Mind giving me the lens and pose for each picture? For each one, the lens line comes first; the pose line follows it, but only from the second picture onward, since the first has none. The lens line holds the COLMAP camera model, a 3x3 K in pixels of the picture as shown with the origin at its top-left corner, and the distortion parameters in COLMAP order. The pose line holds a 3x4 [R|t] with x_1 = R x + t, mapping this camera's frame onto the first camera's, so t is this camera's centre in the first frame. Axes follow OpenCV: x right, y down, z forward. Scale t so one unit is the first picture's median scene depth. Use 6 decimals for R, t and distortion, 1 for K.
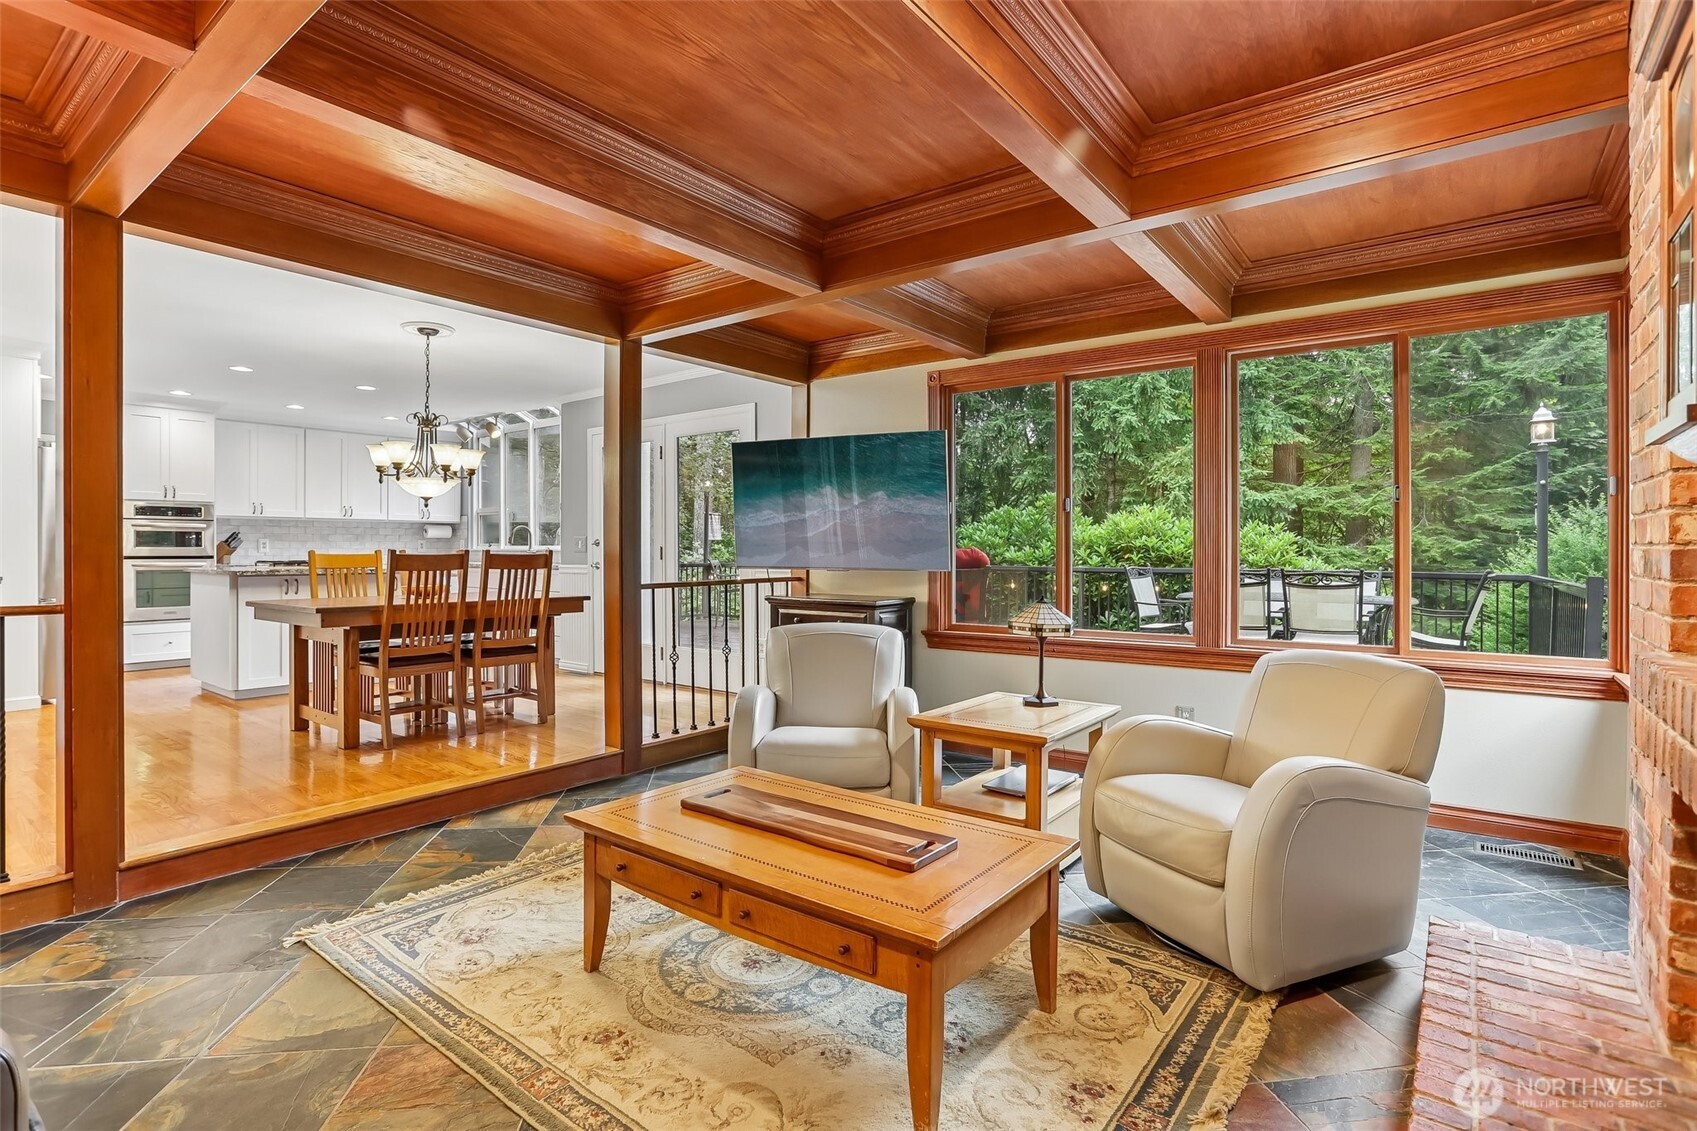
lens RADIAL K [[814.3, 0, 844.0], [0, 814.3, 564.9], [0, 0, 1]] dist [-0.000103, 0.000177]
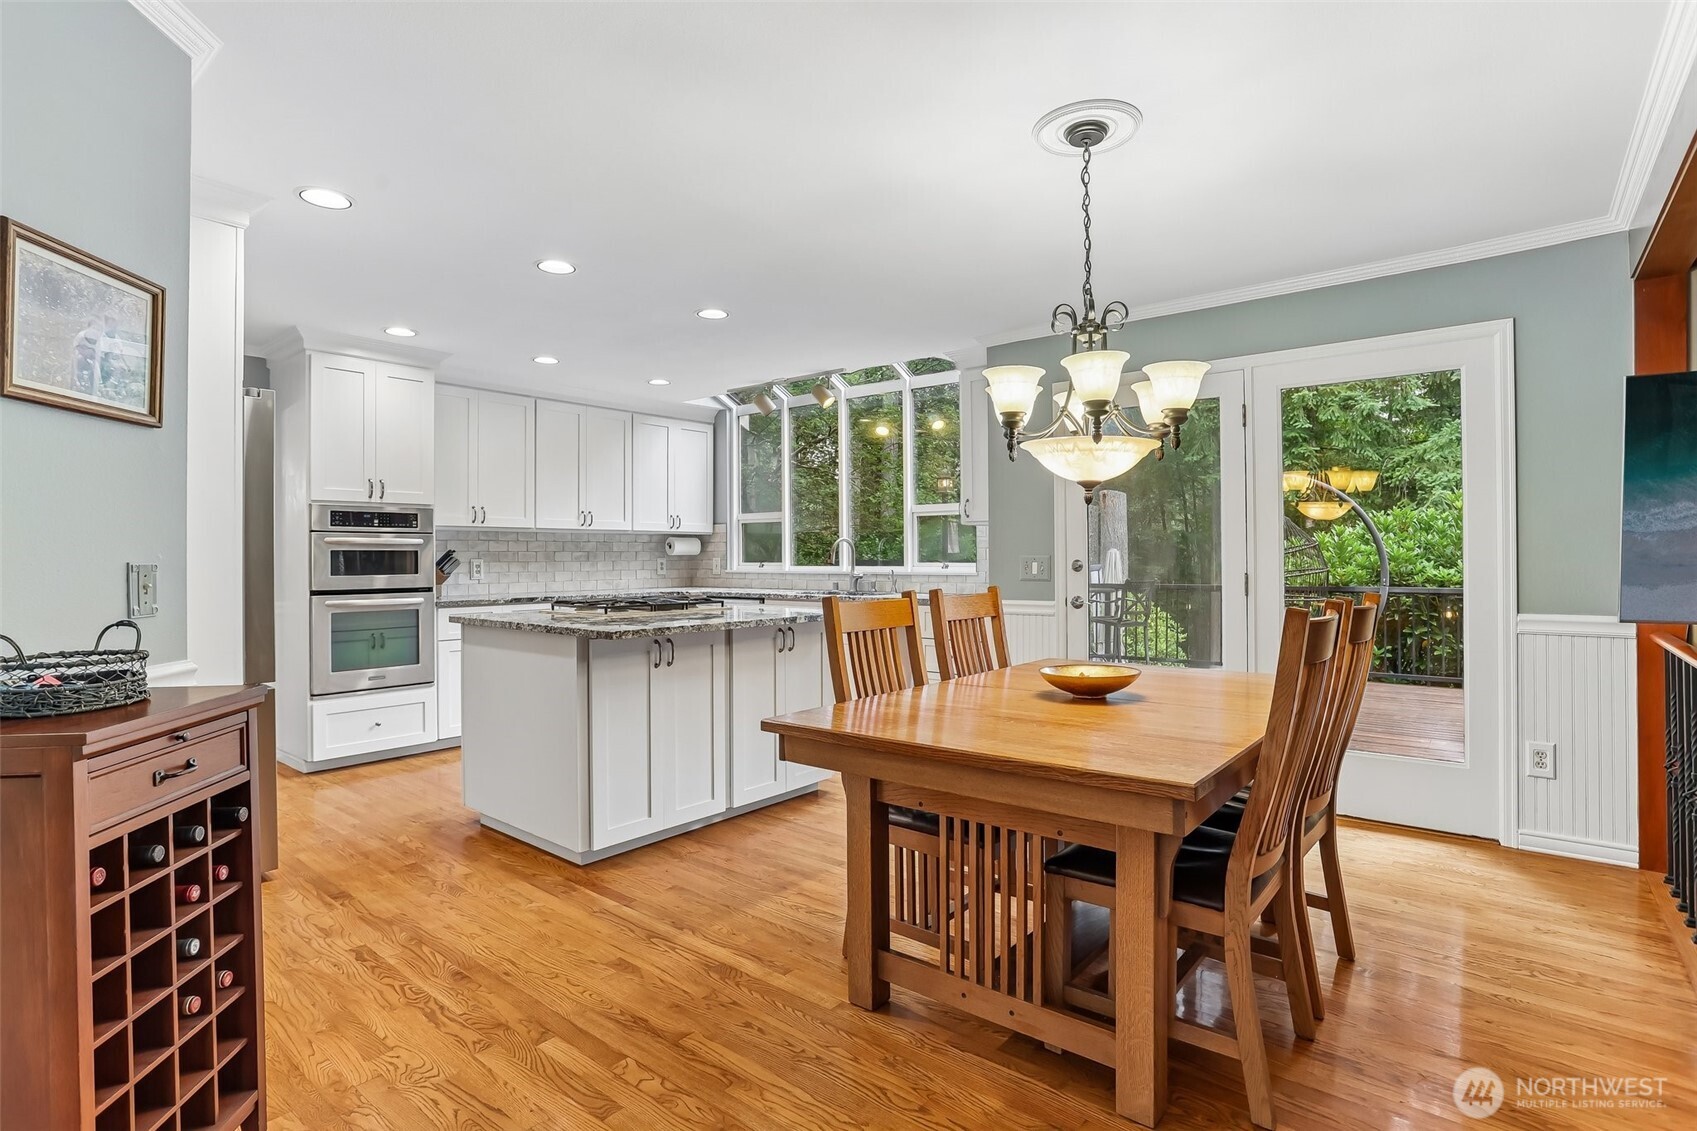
lens RADIAL K [[814.3, 0, 853.2], [0, 814.3, 560.3], [0, 0, 1]] dist [-0.000103, 0.000177]
pose [[0.999402, -0.006669, -0.033934, -0.384734], [0.006062, 0.999820, -0.017952, -0.017385], [0.034048, 0.017736, 0.999263, 0.332770]]
